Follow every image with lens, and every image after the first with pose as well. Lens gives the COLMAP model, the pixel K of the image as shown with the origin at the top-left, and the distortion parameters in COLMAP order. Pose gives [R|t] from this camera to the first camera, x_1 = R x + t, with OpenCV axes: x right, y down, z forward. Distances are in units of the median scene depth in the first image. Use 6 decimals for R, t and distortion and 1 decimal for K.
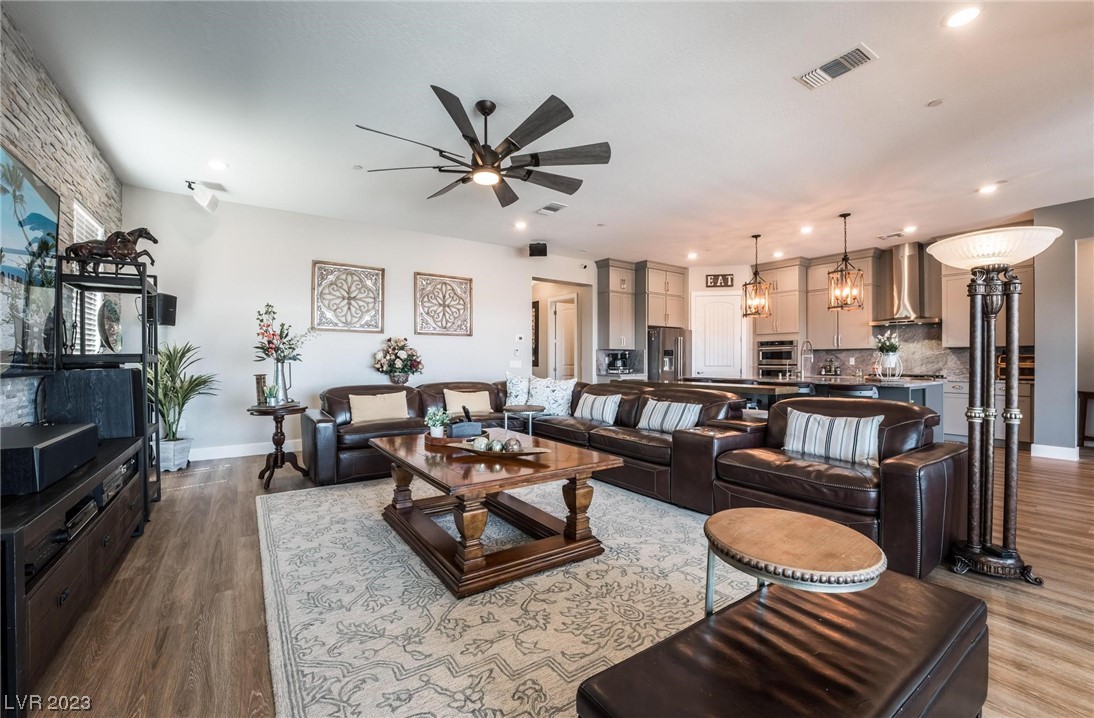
lens RADIAL K [[449.8, 0, 541.4], [0, 449.8, 359.9], [0, 0, 1]] dist [-0.018701, -0.000853]
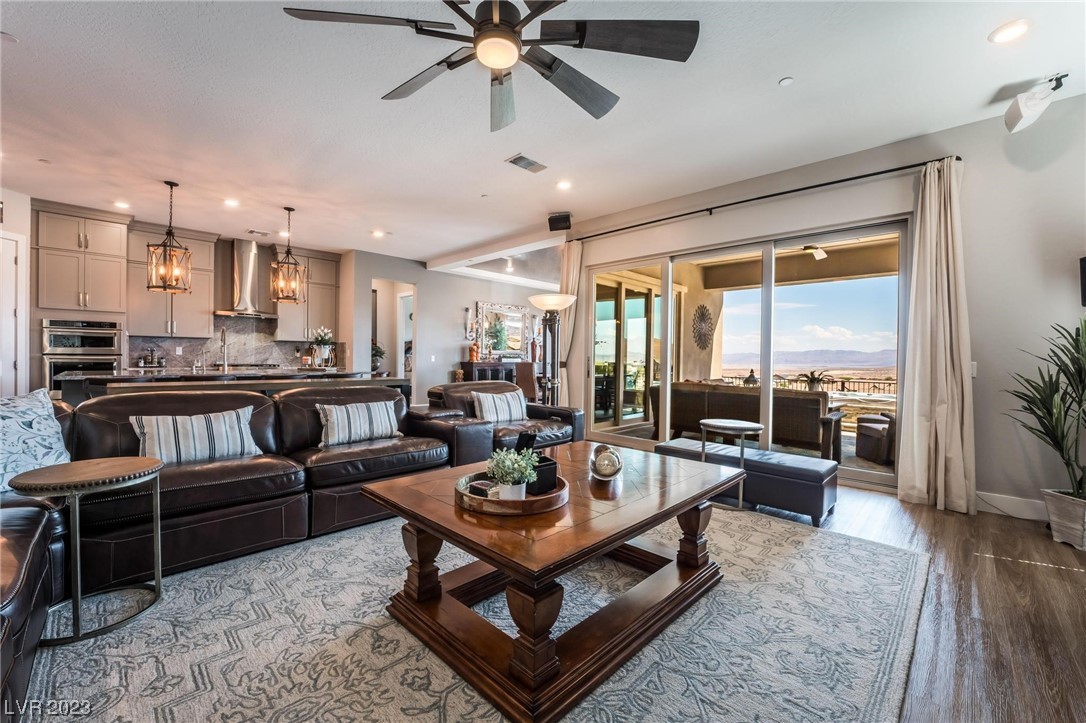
lens RADIAL K [[436.6, 0, 551.4], [0, 436.6, 360.8], [0, 0, 1]] dist [-0.002368, -0.000166]
pose [[-0.213991, -0.015558, 0.976712, -0.377231], [-0.020042, 0.999733, 0.011534, -0.002473], [-0.976630, -0.017107, -0.214246, 0.546413]]
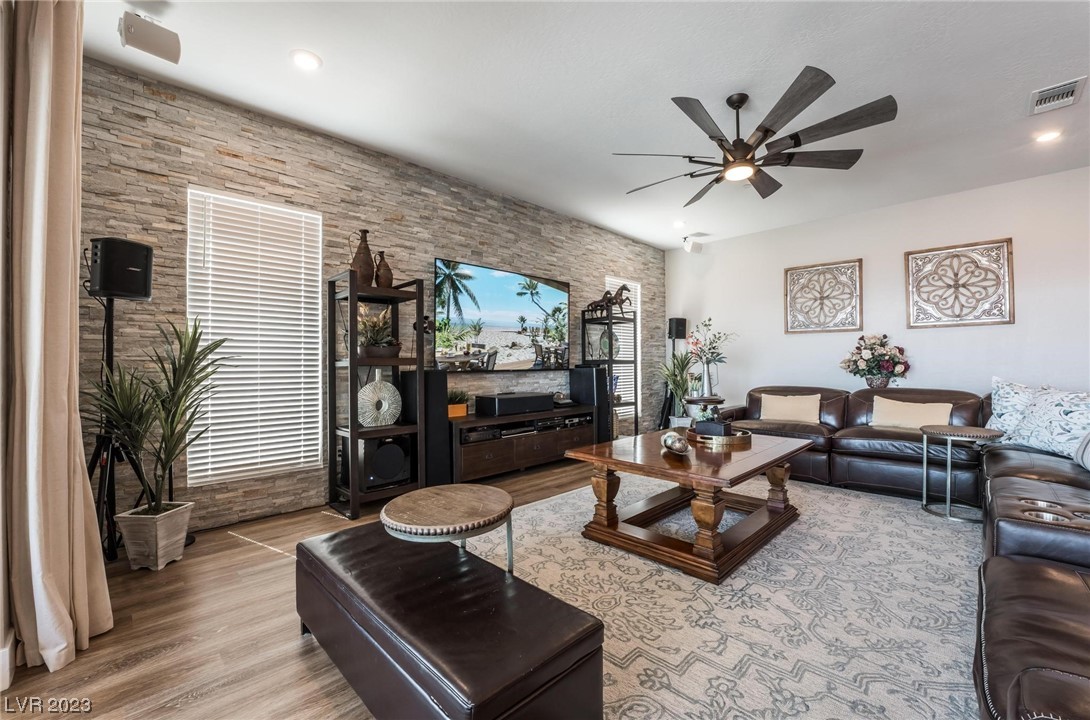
lens RADIAL K [[448.1, 0, 553.7], [0, 448.1, 357.3], [0, 0, 1]] dist [-0.018701, -0.000853]
pose [[0.184884, -0.015946, -0.982631, 0.380316], [0.007592, 0.999862, -0.014797, 0.001792], [0.982731, -0.004724, 0.184979, 0.218443]]
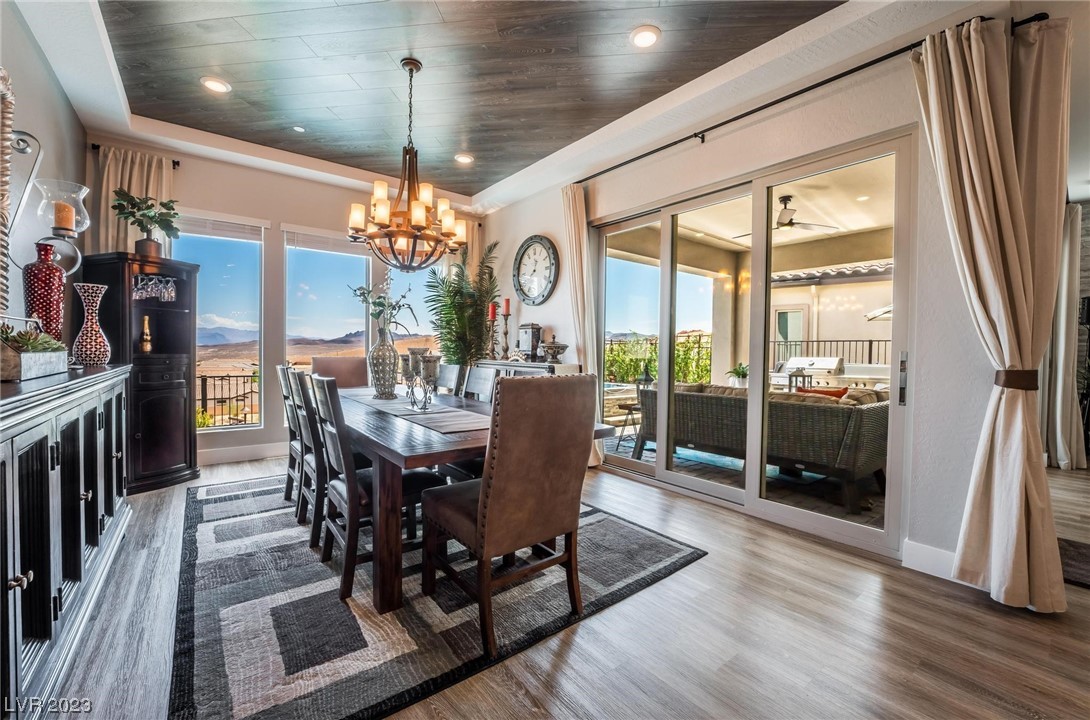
lens RADIAL K [[448.1, 0, 545.3], [0, 448.1, 354.2], [0, 0, 1]] dist [-0.018701, -0.000853]
pose [[-0.998189, -0.013569, -0.058597, 0.964206], [-0.014157, 0.999853, 0.009643, 0.000757], [0.058458, 0.010455, -0.998235, 0.634316]]
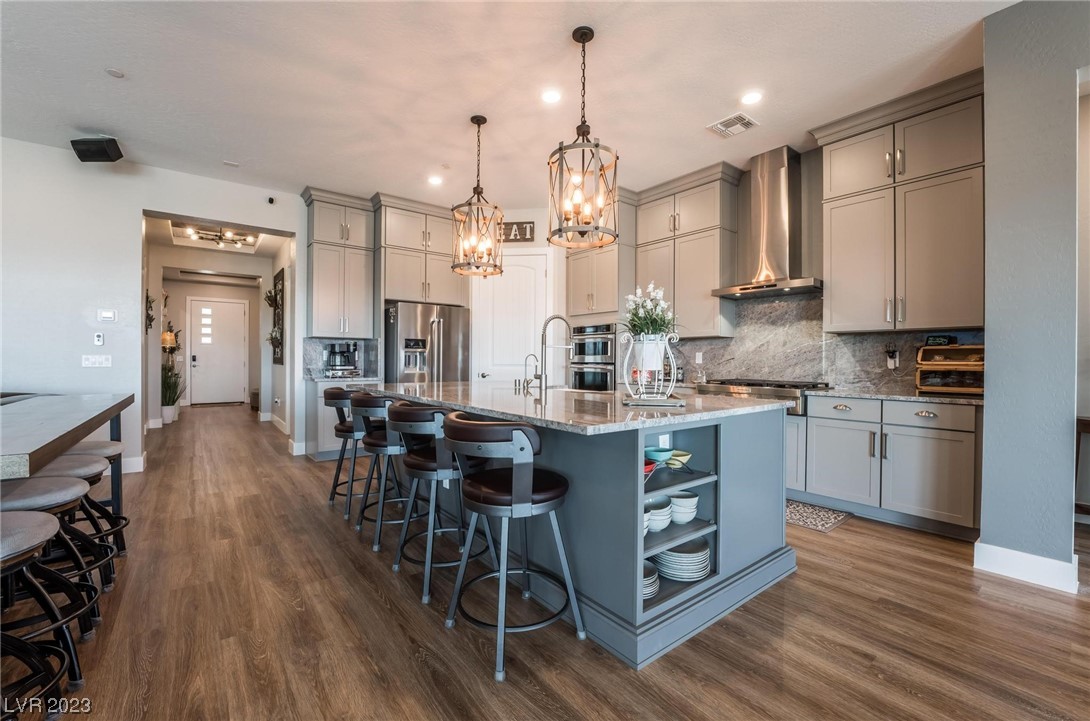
lens RADIAL K [[448.1, 0, 539.1], [0, 448.1, 361.9], [0, 0, 1]] dist [-0.018701, -0.000853]
pose [[0.998921, 0.003650, 0.046297, 0.537672], [-0.004002, 0.999964, 0.007520, 0.005787], [-0.046268, -0.007697, 0.998899, 0.475181]]
